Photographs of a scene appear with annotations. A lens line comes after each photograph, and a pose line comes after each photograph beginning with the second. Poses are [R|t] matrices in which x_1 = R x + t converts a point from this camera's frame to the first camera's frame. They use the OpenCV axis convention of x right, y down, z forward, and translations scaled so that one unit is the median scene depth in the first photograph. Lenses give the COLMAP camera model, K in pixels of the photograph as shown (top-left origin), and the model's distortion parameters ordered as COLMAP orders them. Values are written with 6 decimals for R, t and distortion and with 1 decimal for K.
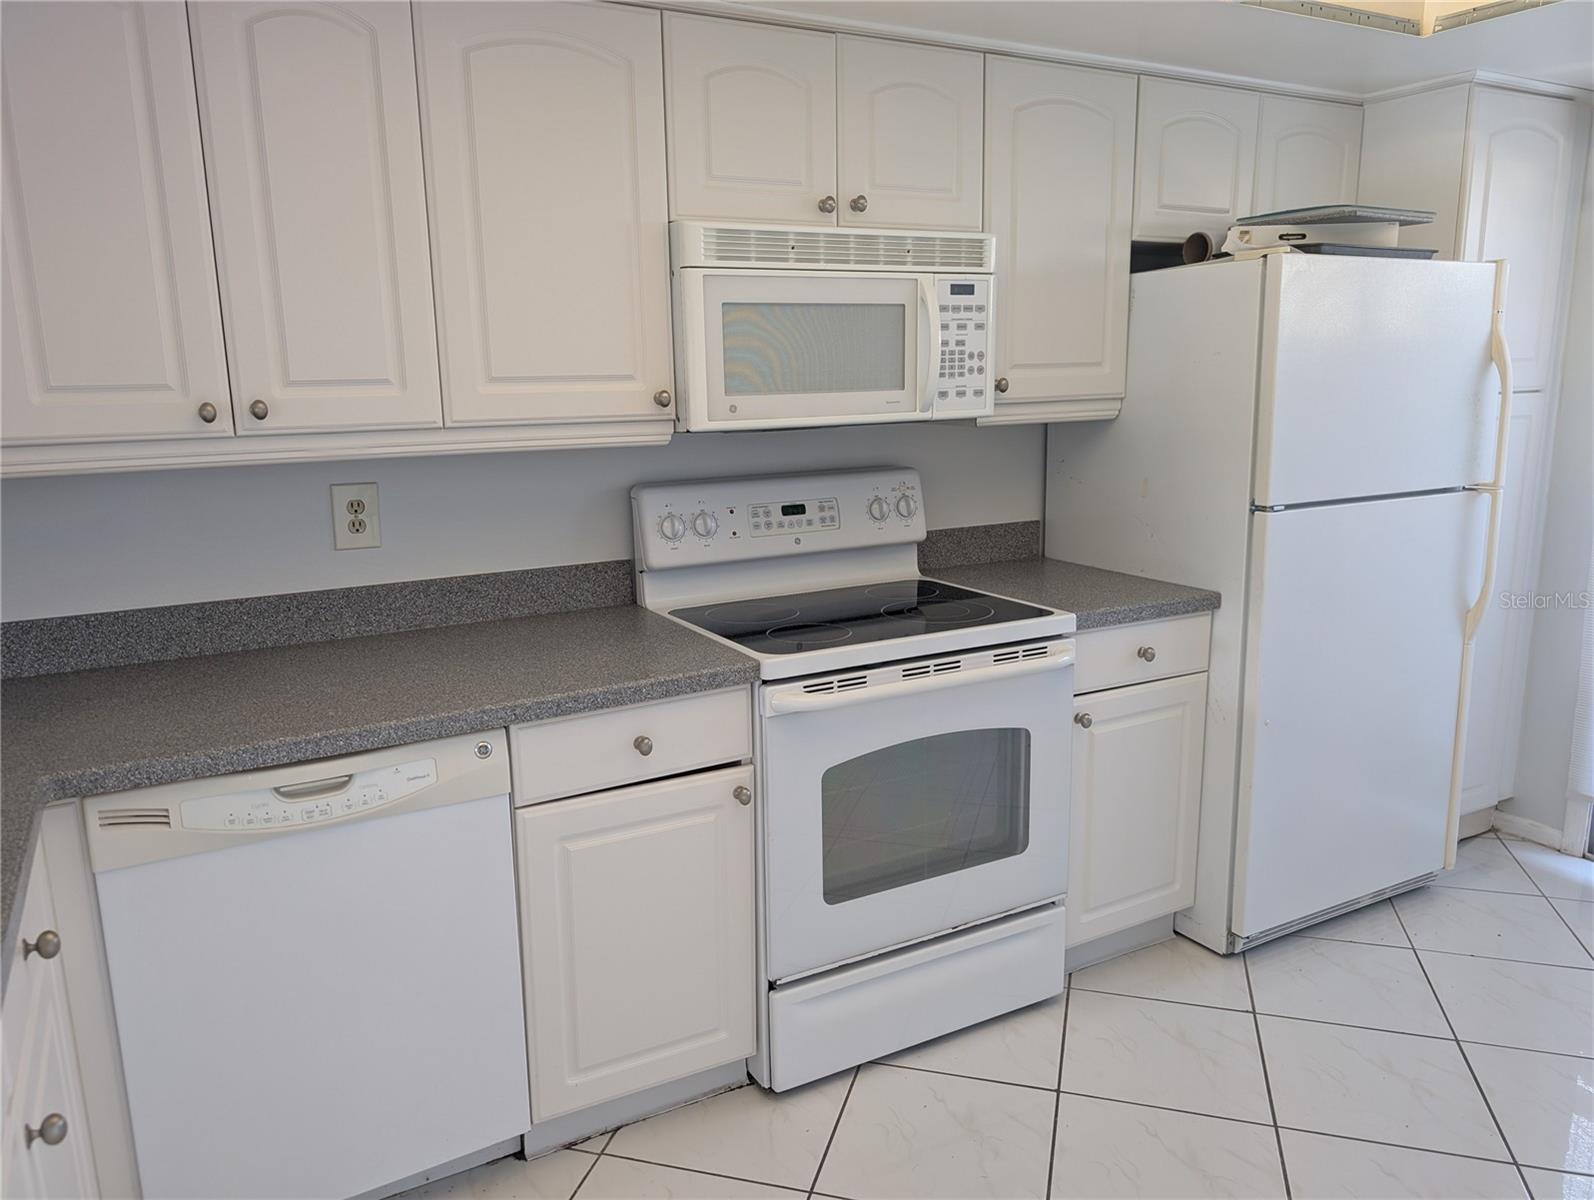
lens RADIAL K [[1141.9, 0, 796.2], [0, 1141.9, 607.4], [0, 0, 1]] dist [0.048886, -0.053526]
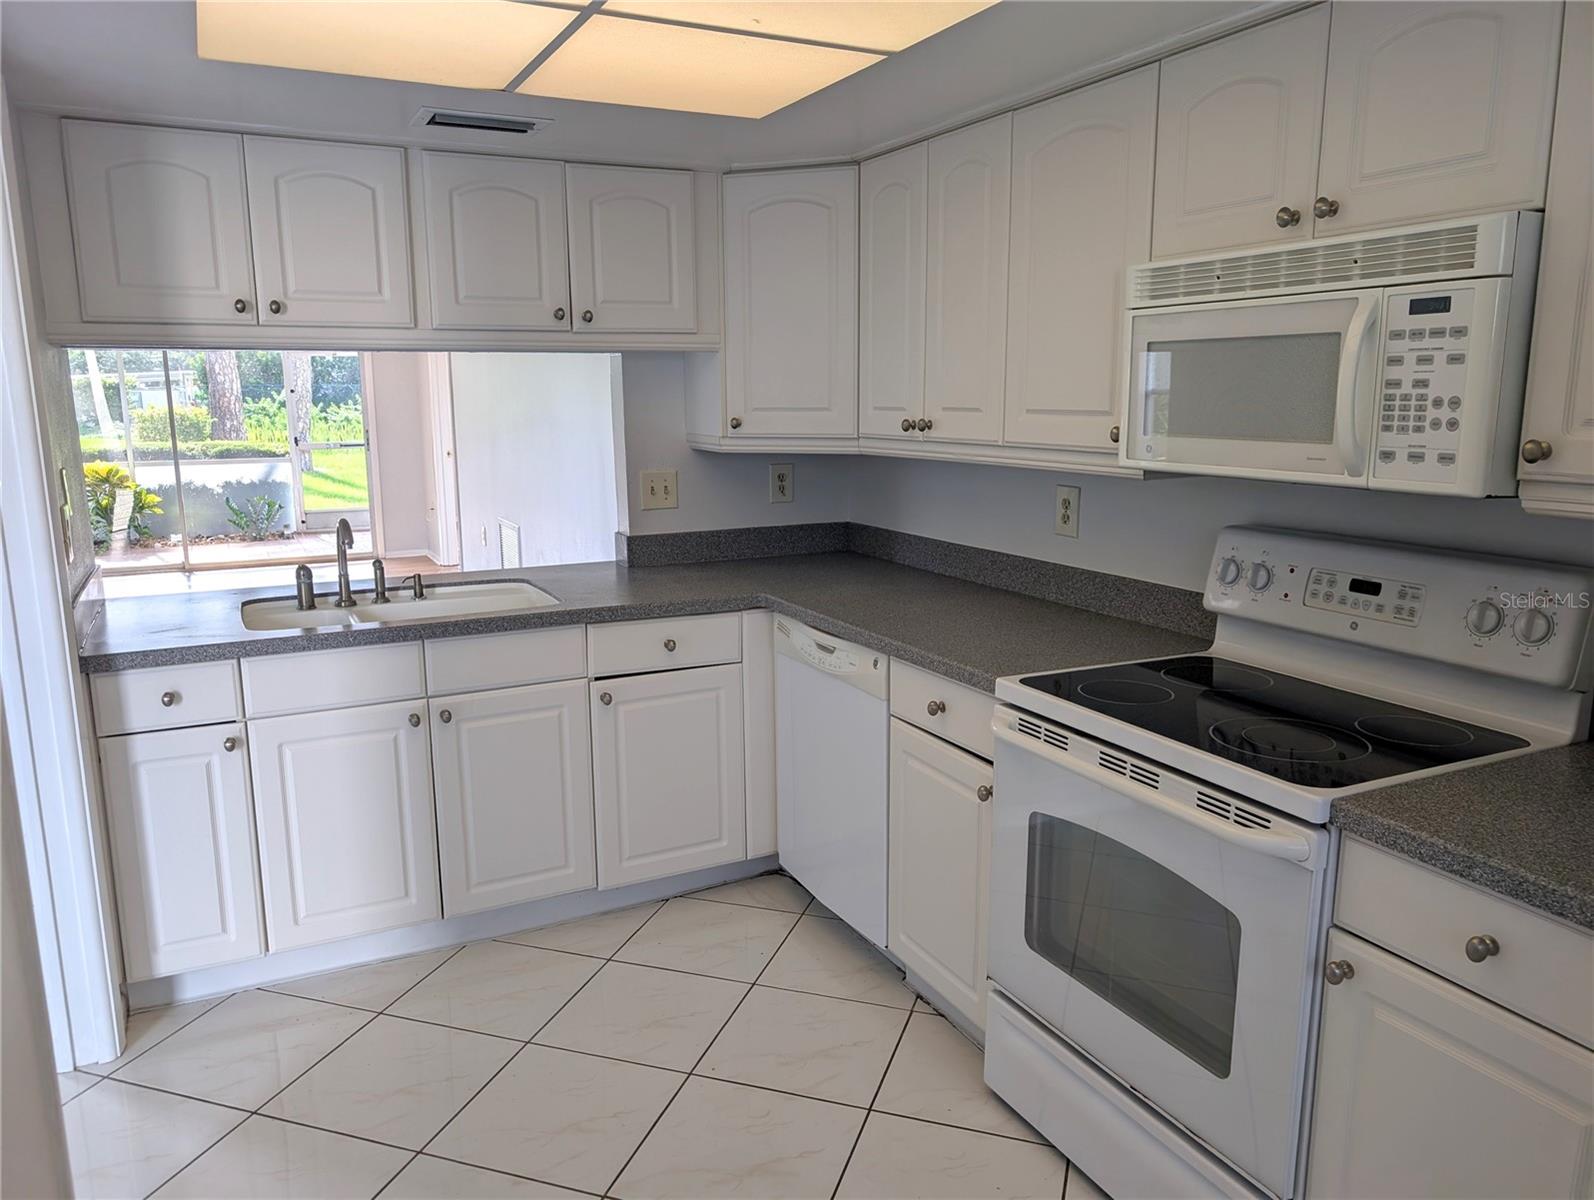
lens RADIAL K [[1141.9, 0, 796.2], [0, 1141.9, 607.4], [0, 0, 1]] dist [0.048886, -0.053526]
pose [[-0.033678, 0.208469, -0.977449, 0.857975], [-0.201510, 0.956502, 0.210944, -0.173950], [0.978907, 0.204070, 0.009796, 0.659022]]
